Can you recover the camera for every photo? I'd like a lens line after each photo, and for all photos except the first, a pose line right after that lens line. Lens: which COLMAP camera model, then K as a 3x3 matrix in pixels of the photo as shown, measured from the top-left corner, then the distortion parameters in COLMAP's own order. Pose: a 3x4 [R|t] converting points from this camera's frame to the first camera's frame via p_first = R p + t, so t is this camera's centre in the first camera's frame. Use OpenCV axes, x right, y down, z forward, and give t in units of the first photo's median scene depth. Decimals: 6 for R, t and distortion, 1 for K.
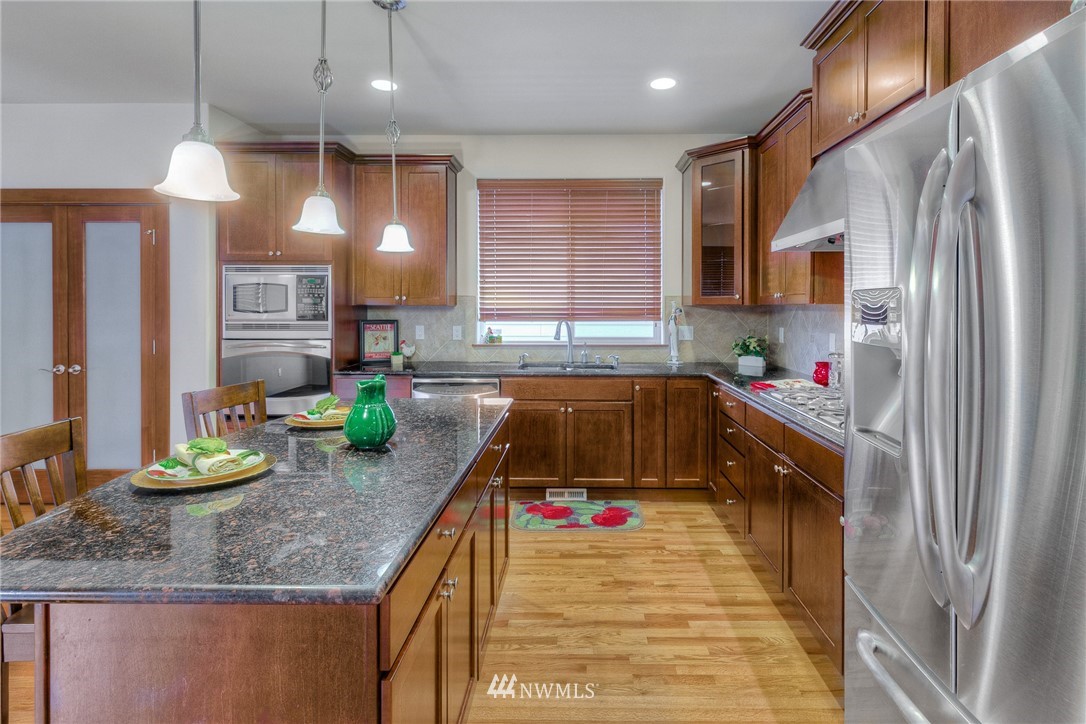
lens RADIAL K [[533.0, 0, 577.9], [0, 533.0, 306.7], [0, 0, 1]] dist [0.002036, 0.000266]
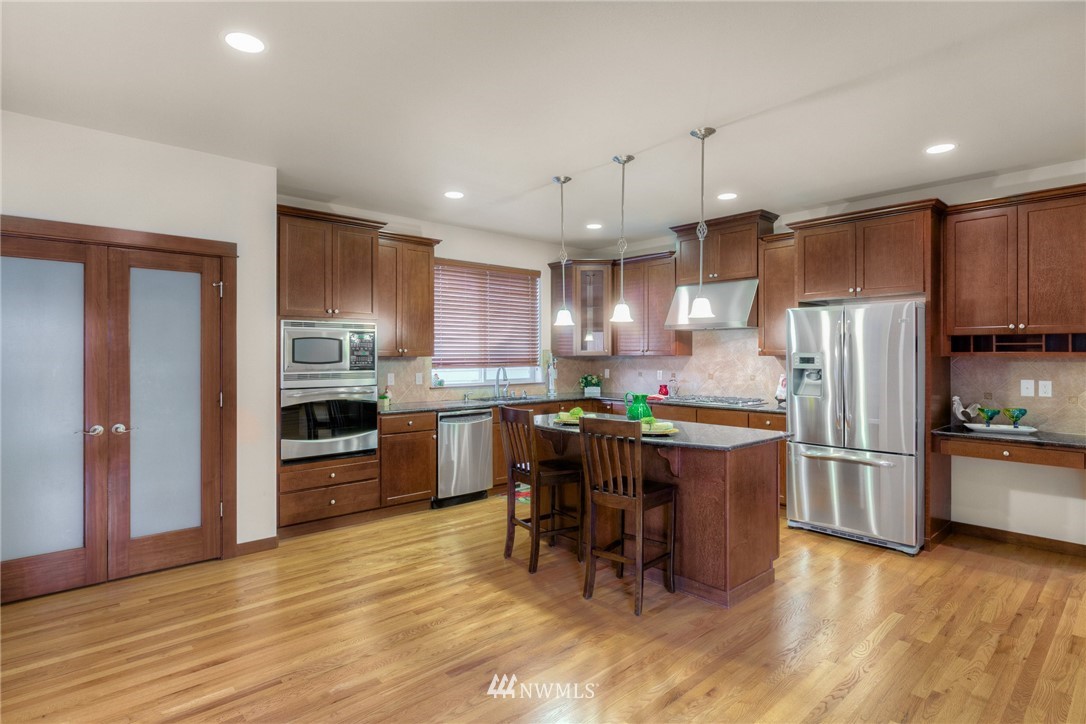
lens RADIAL K [[555.8, 0, 543.0], [0, 555.8, 362.0], [0, 0, 1]] dist [-0.015417, 0.001076]
pose [[0.732182, -0.010091, 0.681035, -0.996120], [0.001342, 0.999910, 0.013373, -0.007269], [-0.681108, -0.008878, 0.732129, -0.161473]]
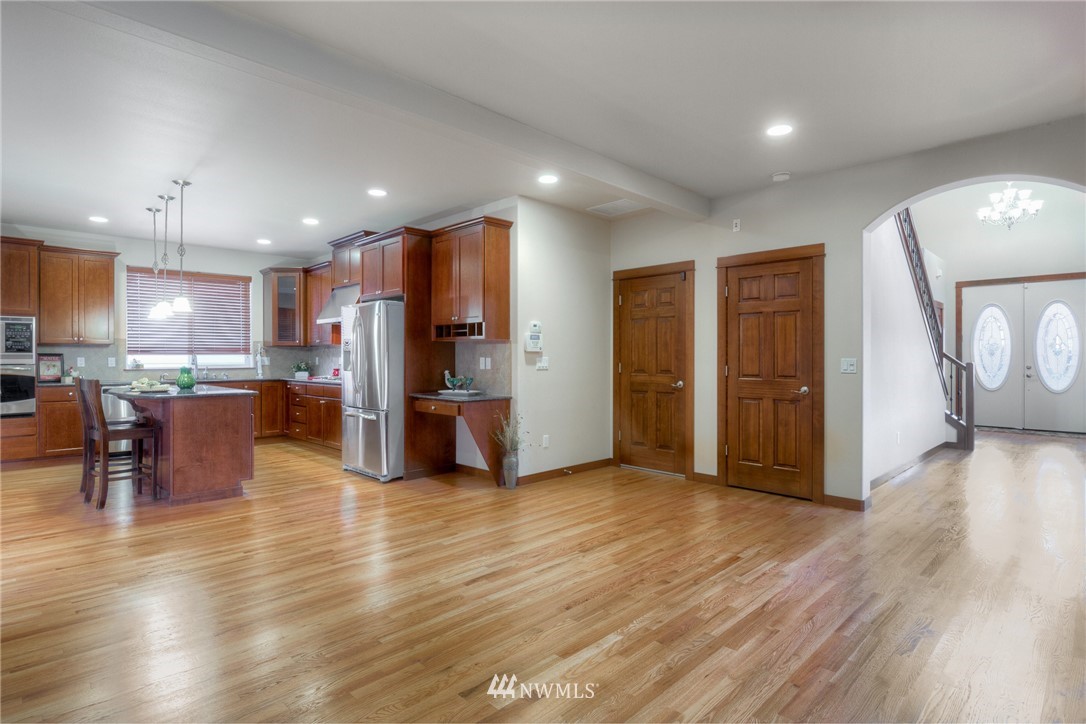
lens RADIAL K [[555.8, 0, 543.0], [0, 555.8, 362.0], [0, 0, 1]] dist [-0.015417, 0.001076]
pose [[0.706733, -0.007746, 0.707438, -0.528495], [0.002384, 0.999960, 0.008567, 0.042217], [-0.707476, -0.004368, 0.706723, -1.156695]]
